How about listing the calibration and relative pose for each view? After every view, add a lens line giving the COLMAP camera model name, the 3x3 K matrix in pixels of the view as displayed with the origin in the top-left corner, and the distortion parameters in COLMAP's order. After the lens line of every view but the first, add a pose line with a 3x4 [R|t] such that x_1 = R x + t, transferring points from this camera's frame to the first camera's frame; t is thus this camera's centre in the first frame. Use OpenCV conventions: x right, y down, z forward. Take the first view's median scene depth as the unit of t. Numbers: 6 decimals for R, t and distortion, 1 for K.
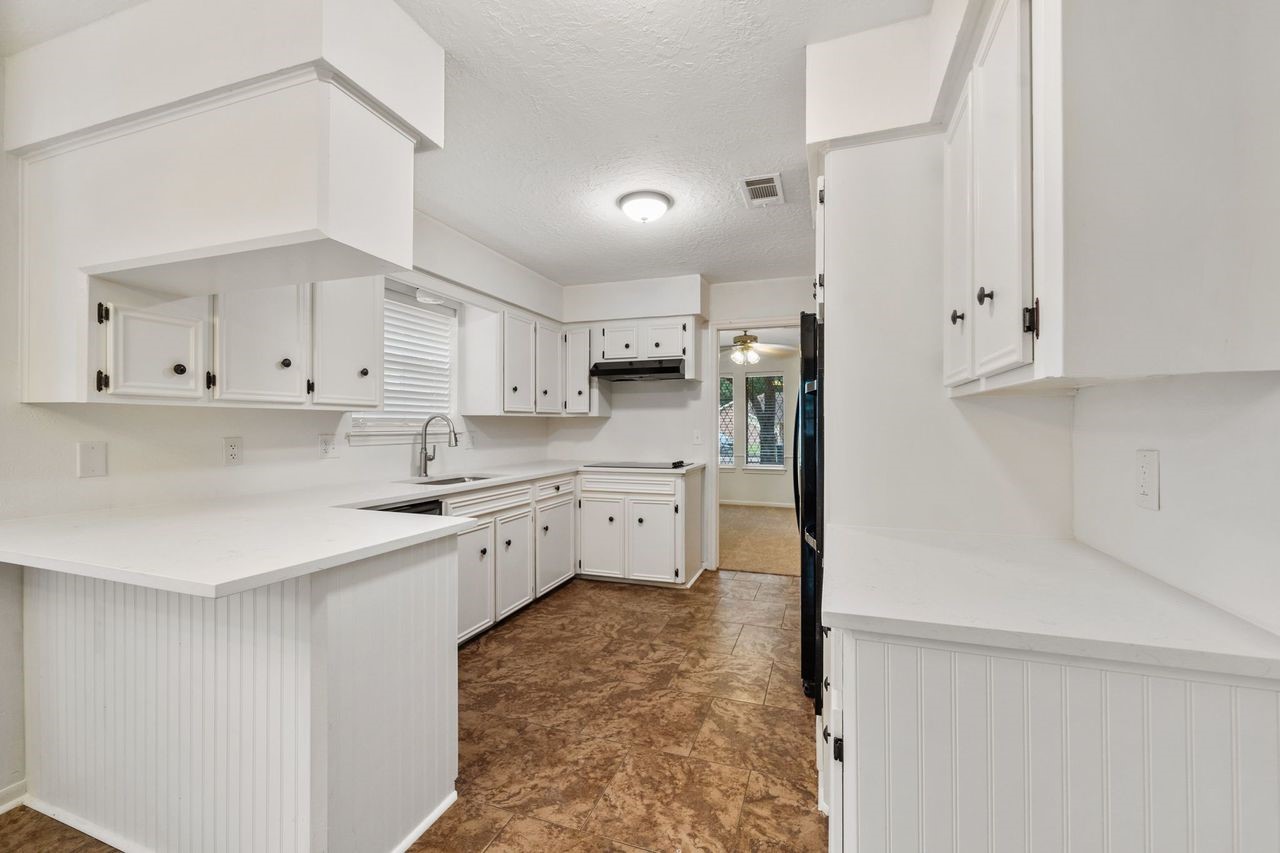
lens RADIAL K [[519.3, 0, 643.8], [0, 519.3, 428.3], [0, 0, 1]] dist [-0.010951, 0.002309]
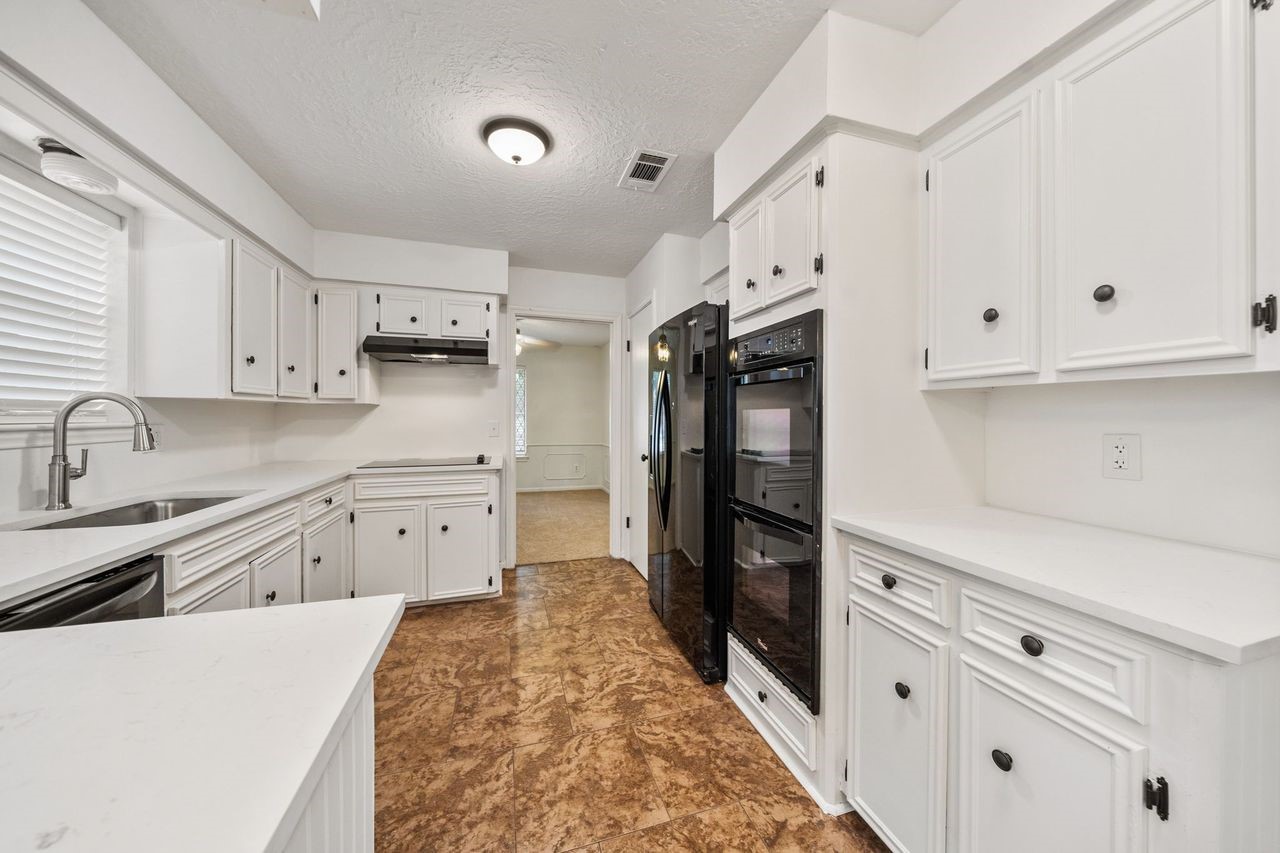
lens RADIAL K [[446.0, 0, 645.5], [0, 446.0, 419.7], [0, 0, 1]] dist [-0.006511, 0.000225]
pose [[0.799892, -0.002390, 0.600139, -0.233802], [0.002212, 0.999997, 0.001034, 0.002222], [-0.600140, 0.000500, 0.799895, 0.299221]]
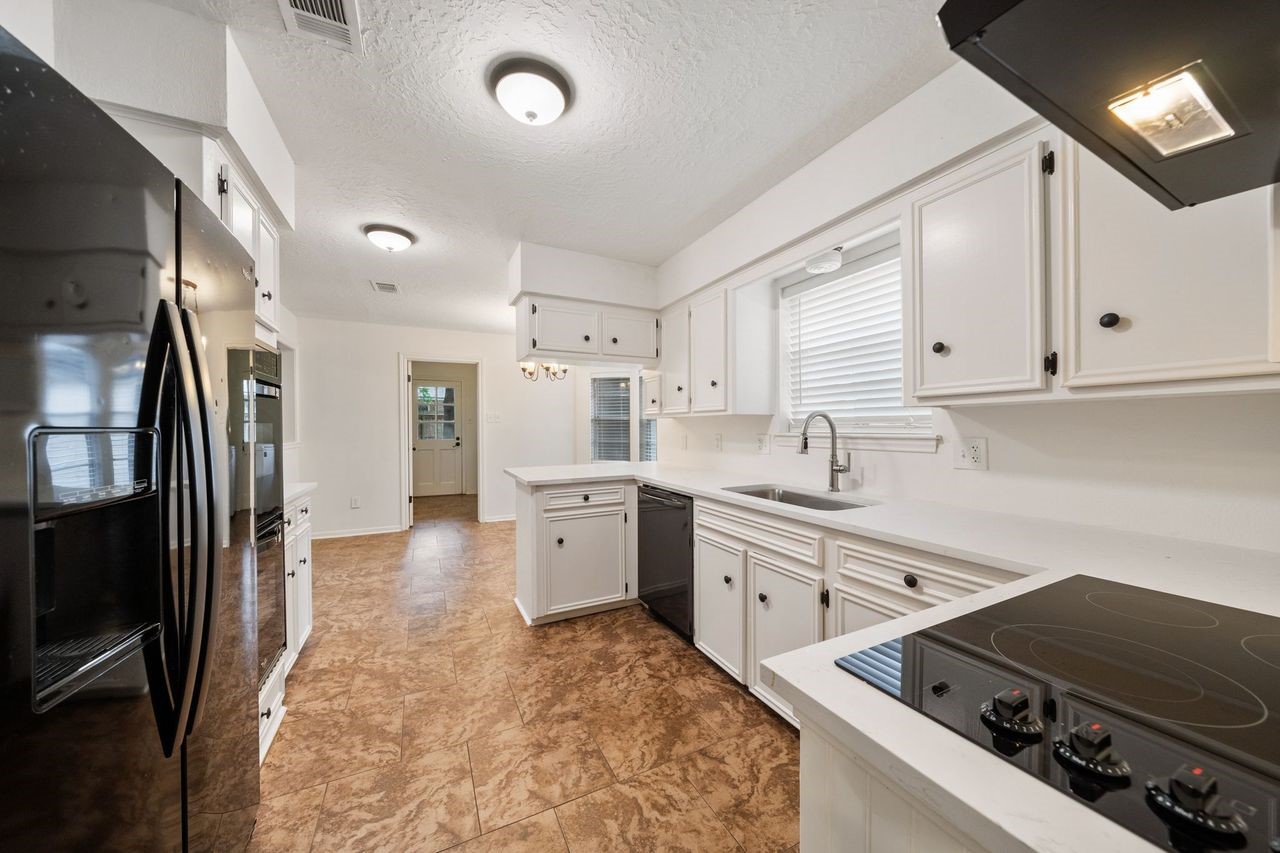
lens RADIAL K [[446.0, 0, 643.6], [0, 446.0, 429.0], [0, 0, 1]] dist [-0.006511, 0.000225]
pose [[-0.695414, 0.004146, -0.718597, 0.288925], [-0.001353, 0.999974, 0.007078, -0.006355], [0.718608, 0.005894, -0.695391, 1.379880]]
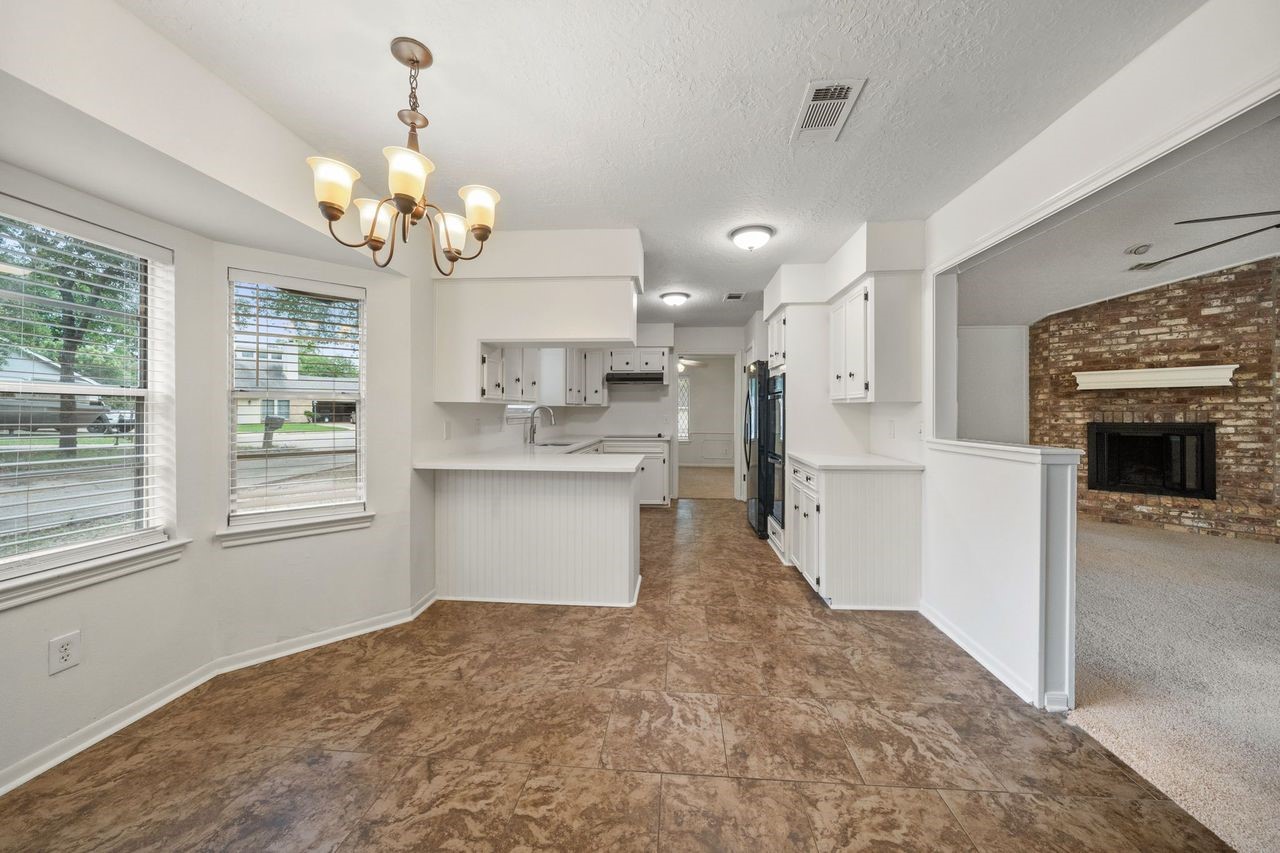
lens RADIAL K [[448.4, 0, 646.2], [0, 448.4, 400.4], [0, 0, 1]] dist [0.017694, -0.000909]
pose [[0.965074, 0.007743, 0.261864, -0.491202], [0.000278, 0.999532, -0.030579, 0.000377], [-0.261978, 0.029584, 0.964620, -0.525964]]
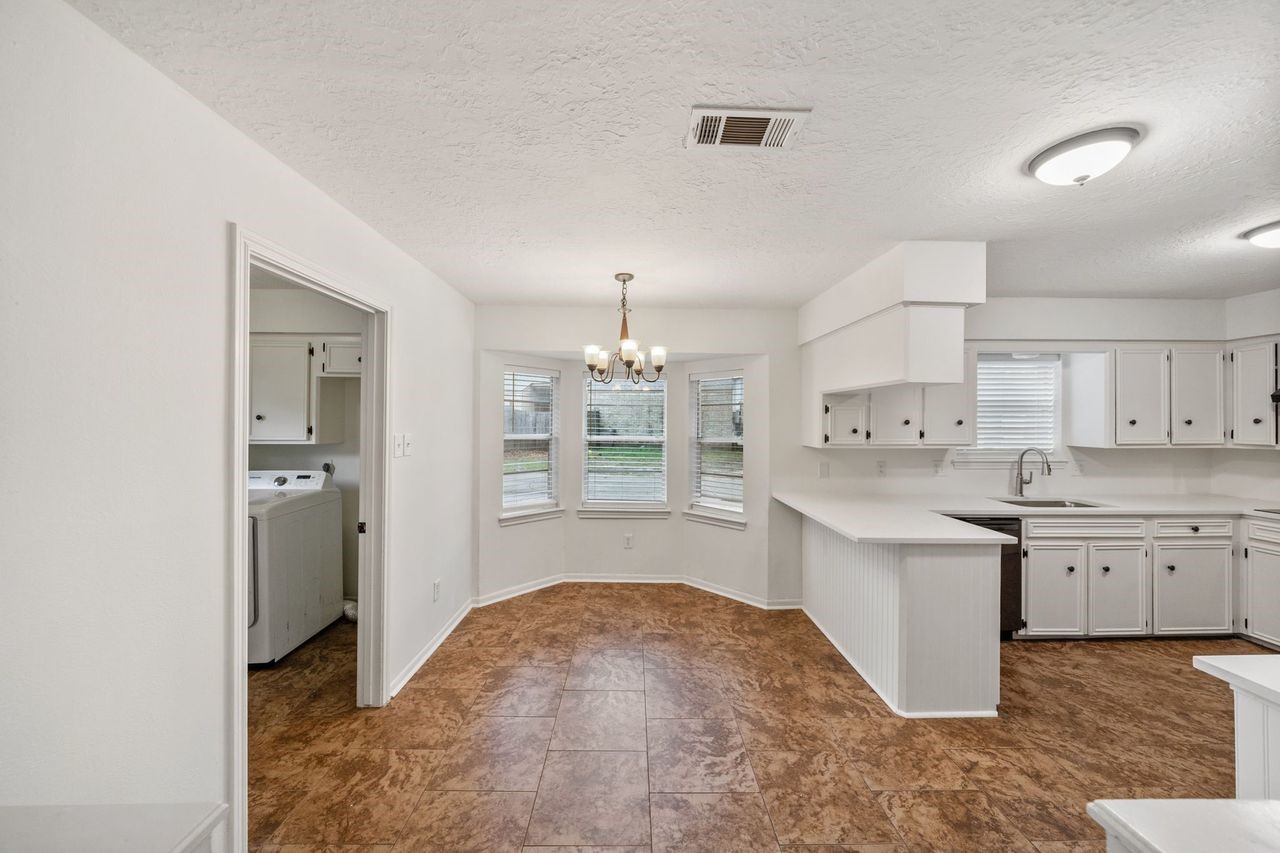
lens RADIAL K [[446.0, 0, 637.0], [0, 446.0, 420.8], [0, 0, 1]] dist [-0.006511, 0.000225]
pose [[0.346769, -0.002070, -0.937948, 0.289002], [-0.005680, 0.999975, -0.004306, -0.087513], [0.937934, 0.006821, 0.346748, -0.269658]]
